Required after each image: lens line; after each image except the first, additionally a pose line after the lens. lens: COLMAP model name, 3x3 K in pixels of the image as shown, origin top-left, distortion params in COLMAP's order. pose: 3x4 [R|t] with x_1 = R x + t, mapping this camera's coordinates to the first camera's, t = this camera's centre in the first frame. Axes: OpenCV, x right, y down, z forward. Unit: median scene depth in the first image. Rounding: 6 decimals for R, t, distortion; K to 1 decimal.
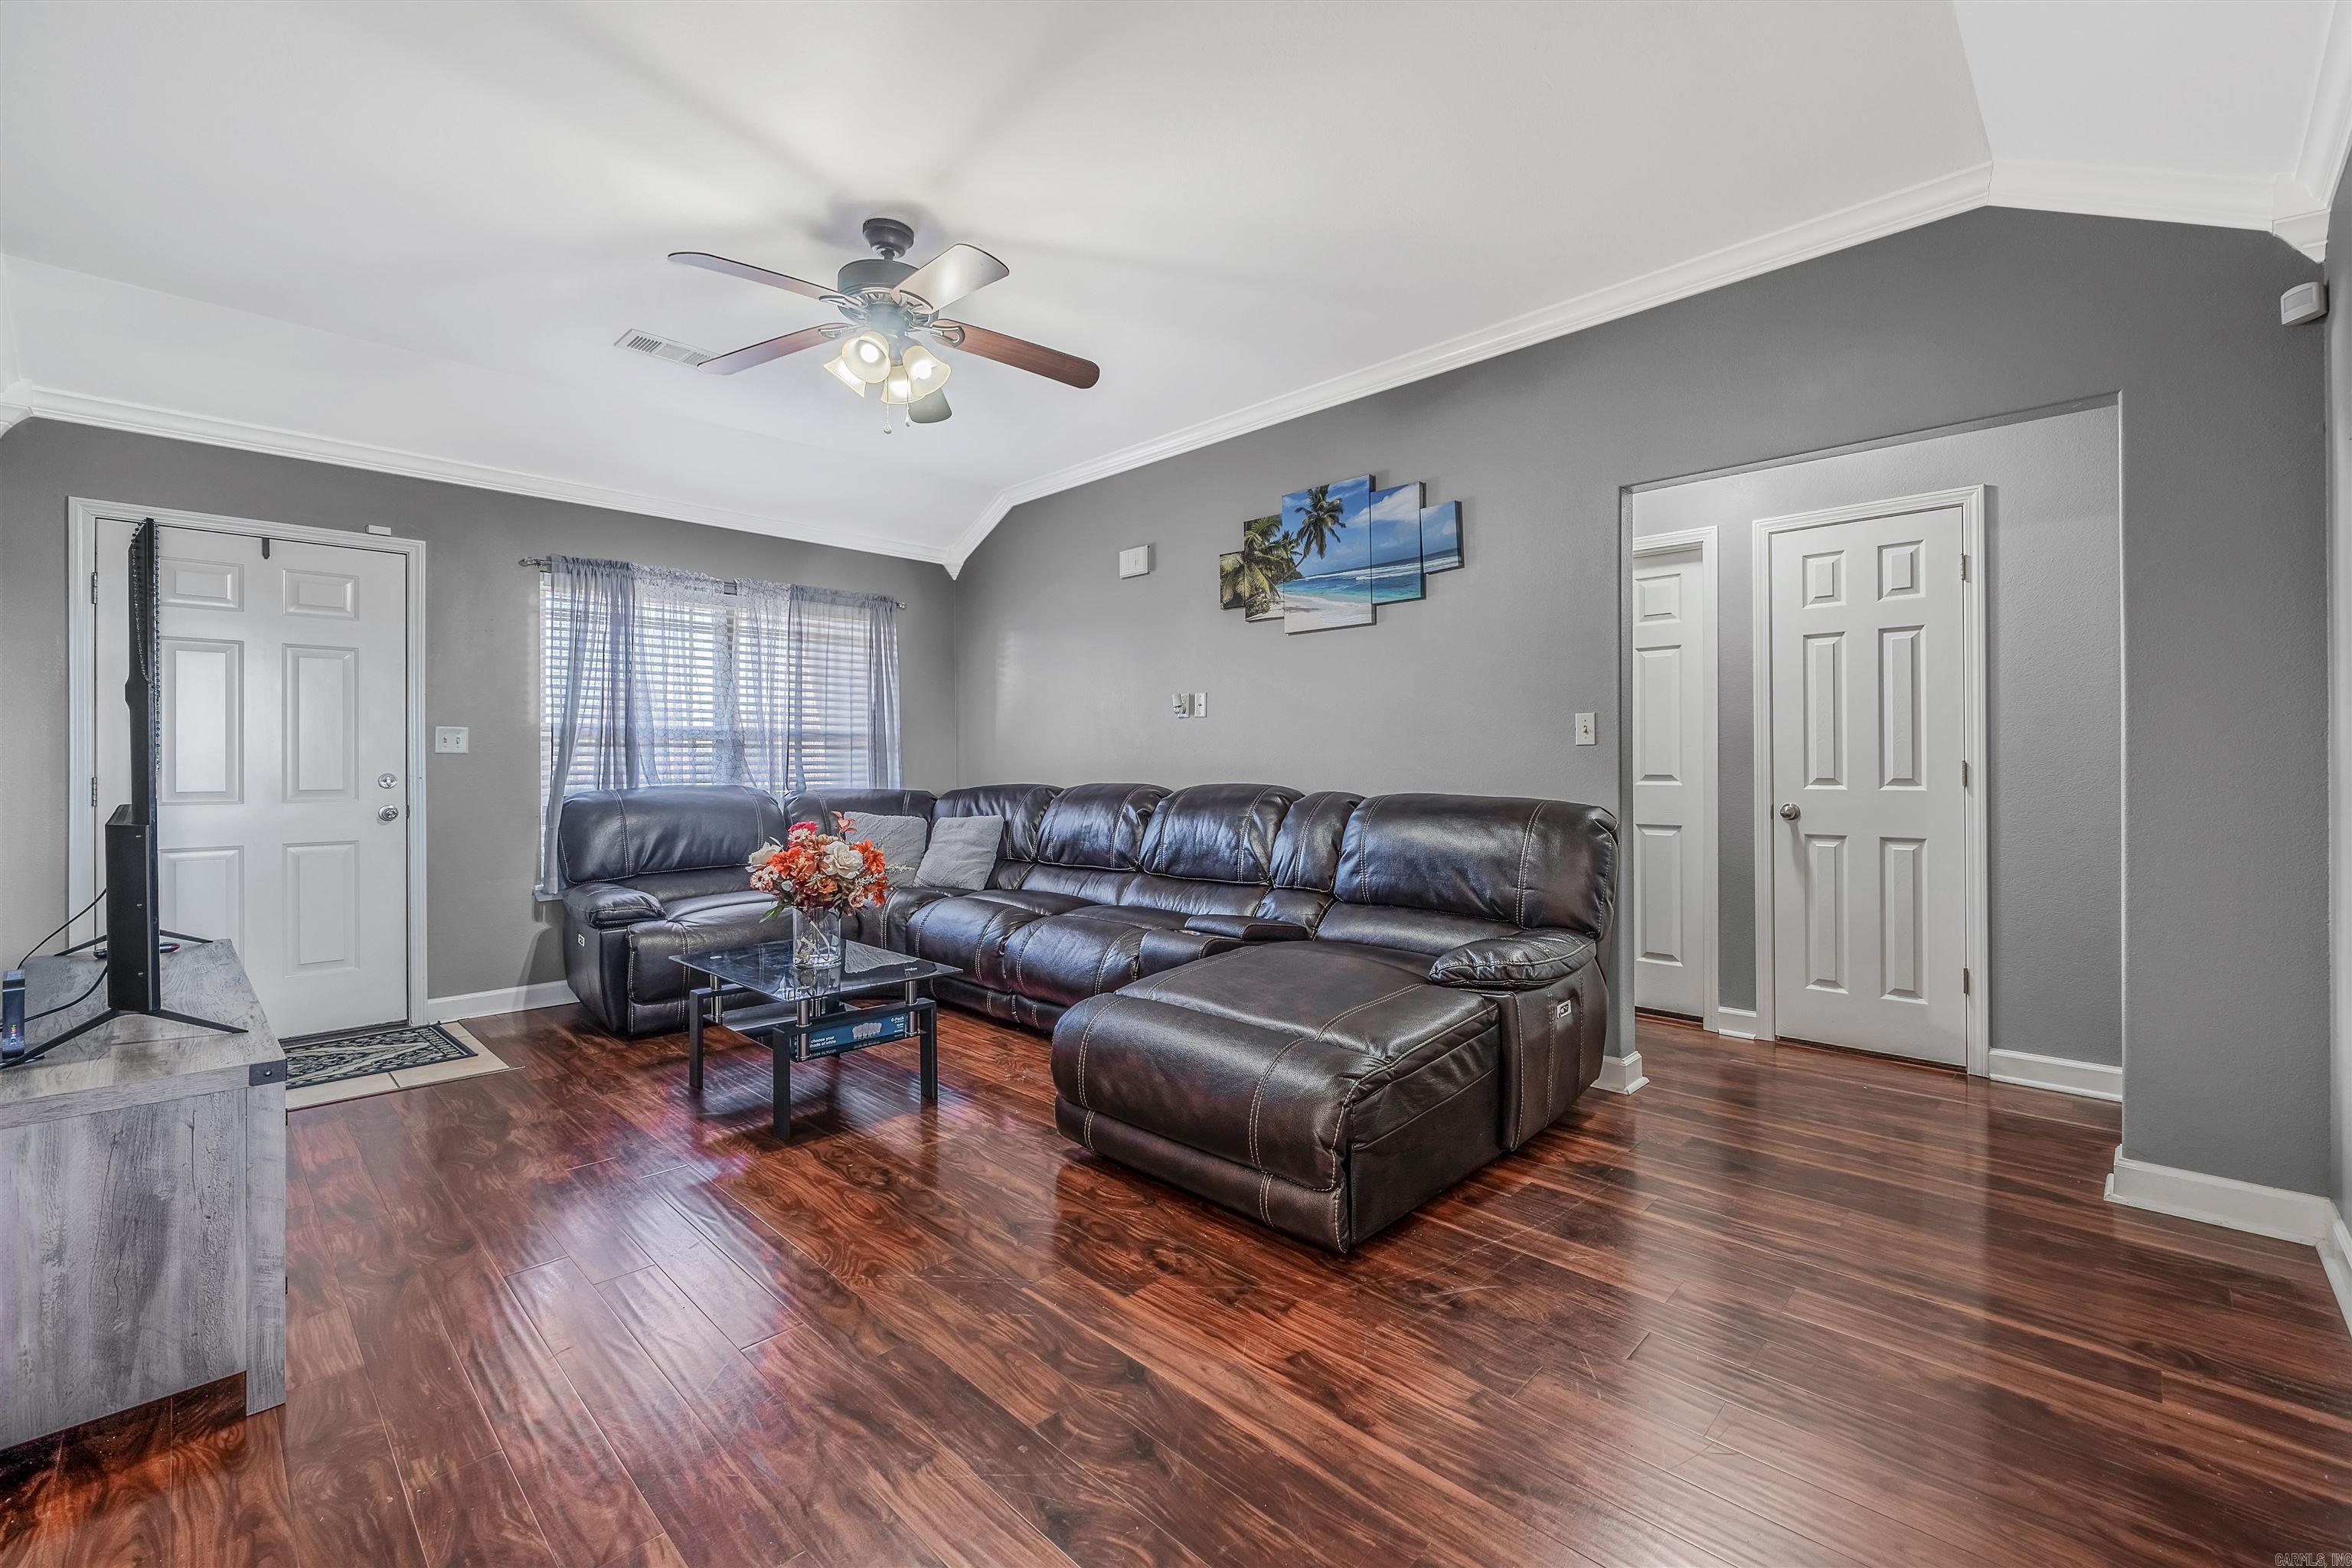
lens RADIAL K [[979.0, 0, 1197.3], [0, 979.0, 764.6], [0, 0, 1]] dist [-0.001133, 0.000460]
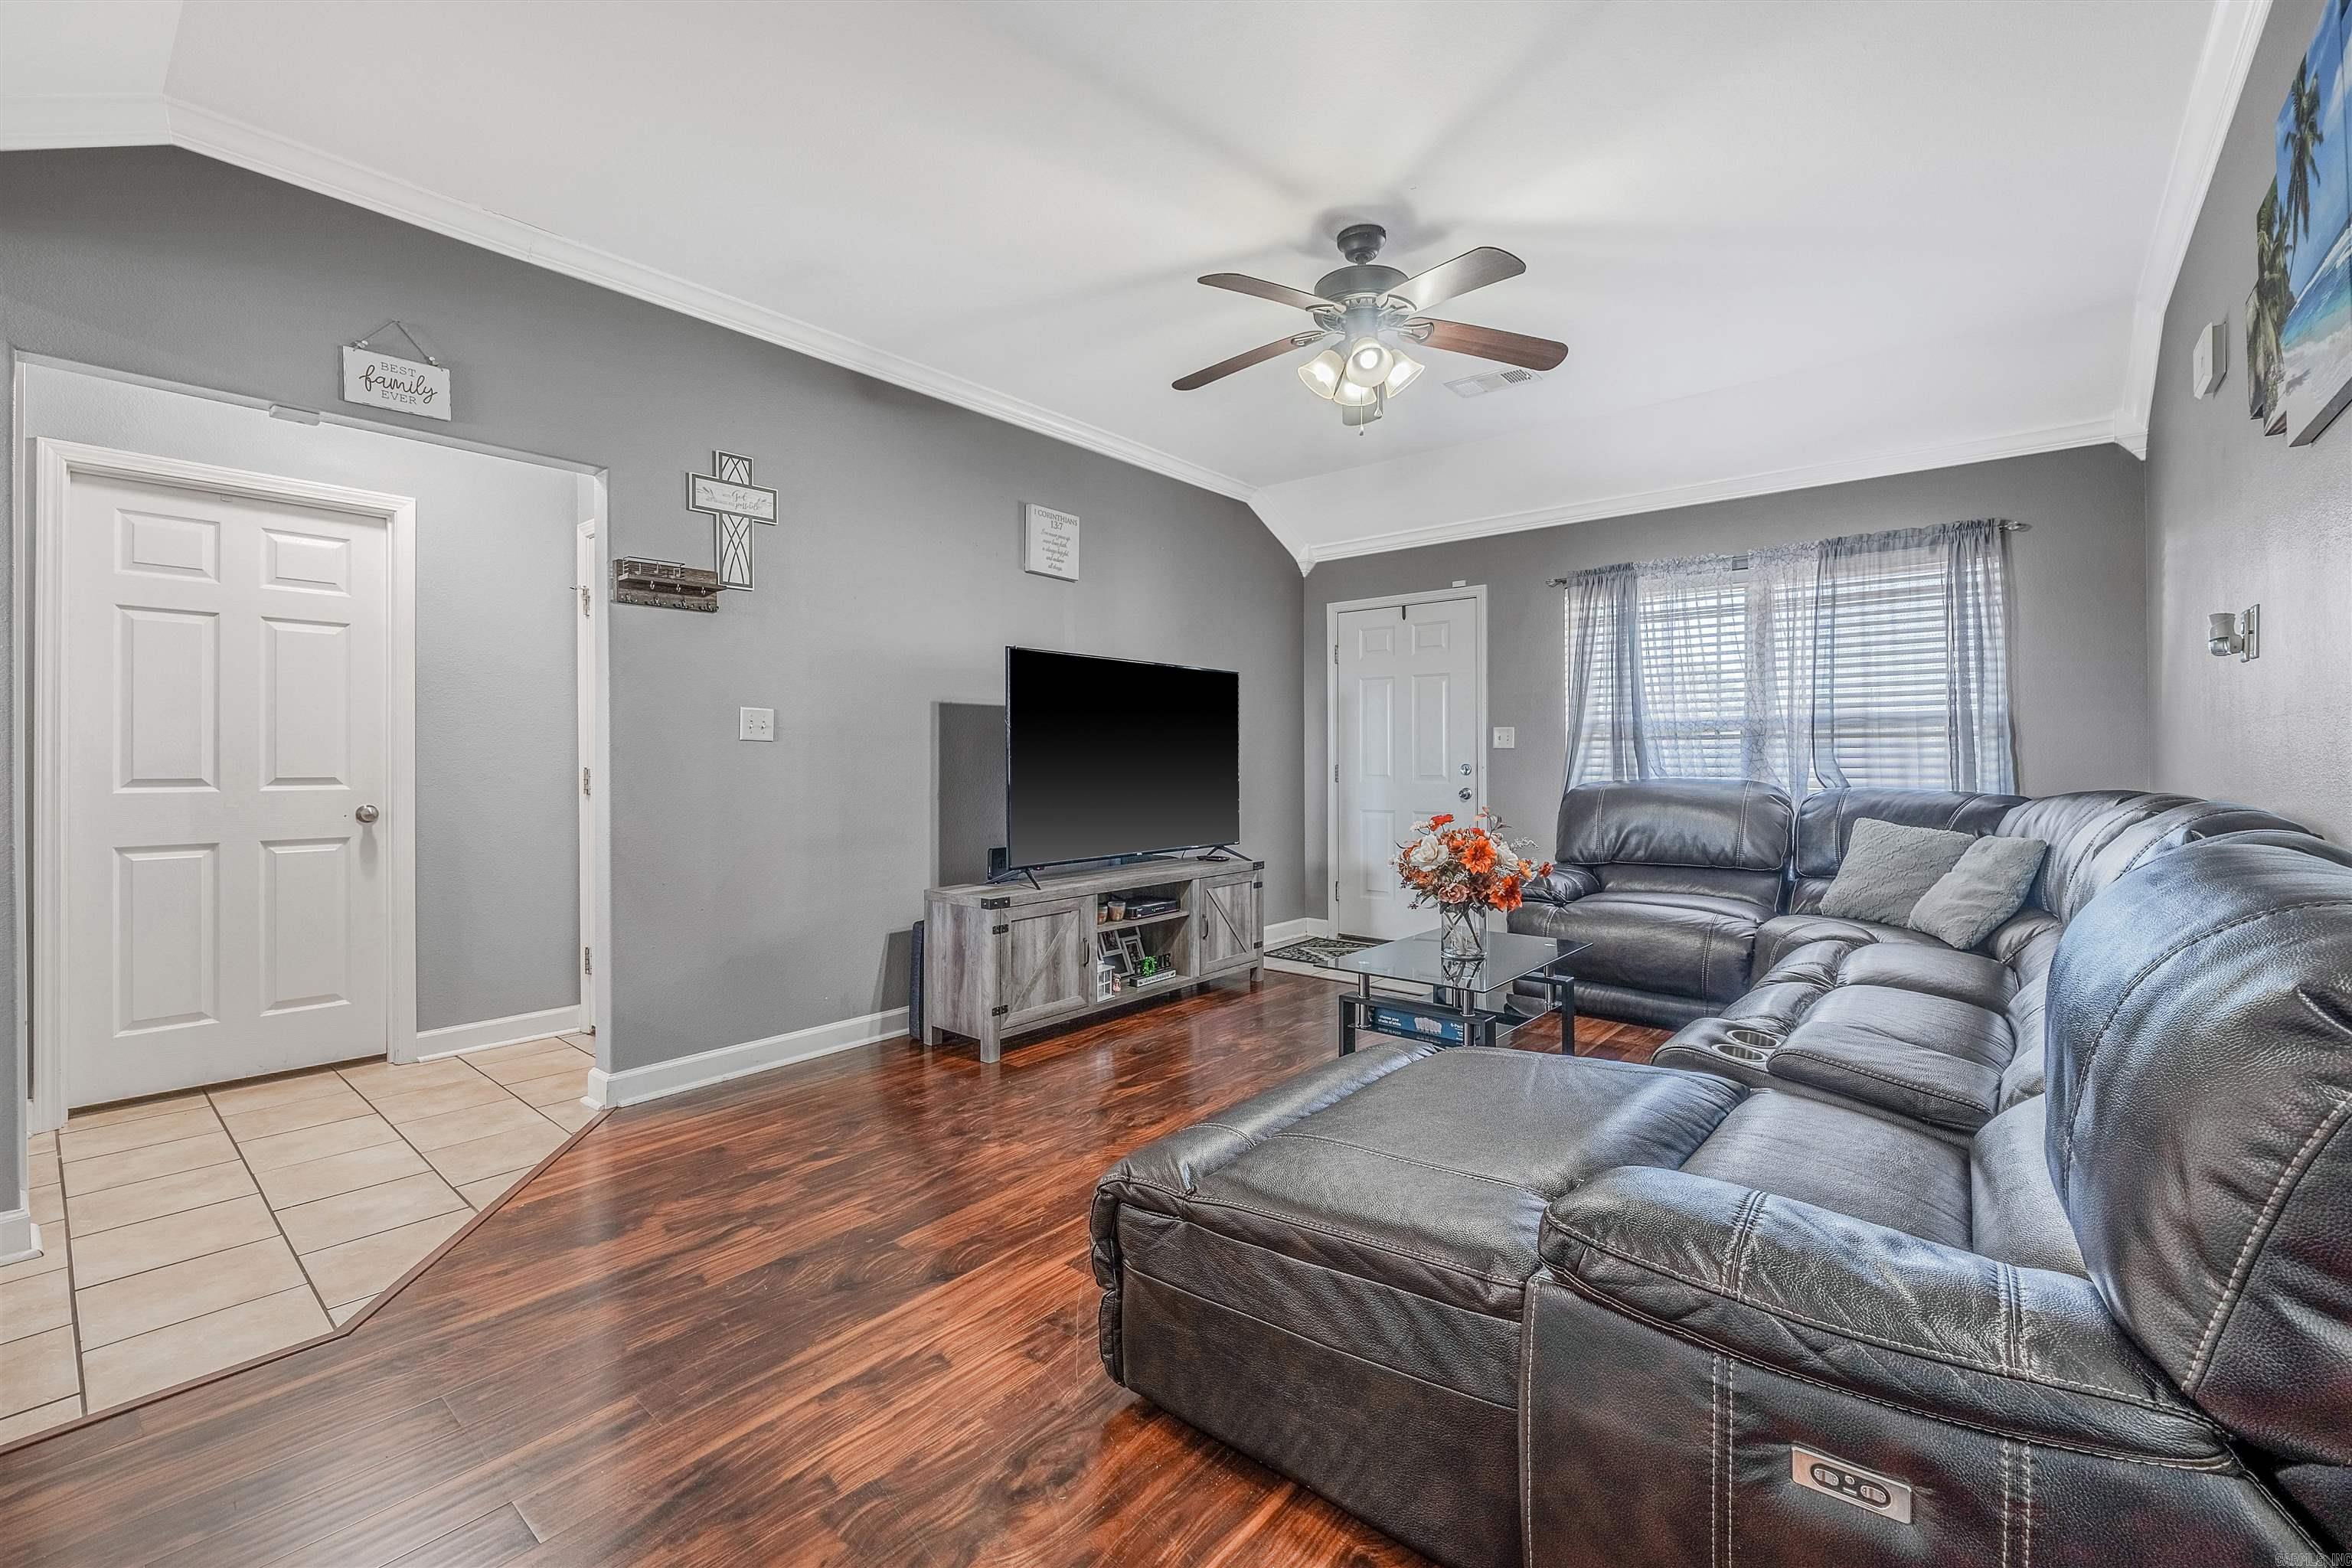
lens RADIAL K [[979.0, 0, 1182.3], [0, 979.0, 769.3], [0, 0, 1]] dist [-0.001133, 0.000460]
pose [[0.069575, 0.016036, -0.997448, 0.468655], [0.001197, 0.999869, 0.016159, -0.005223], [0.997576, -0.002319, 0.069546, 0.500231]]
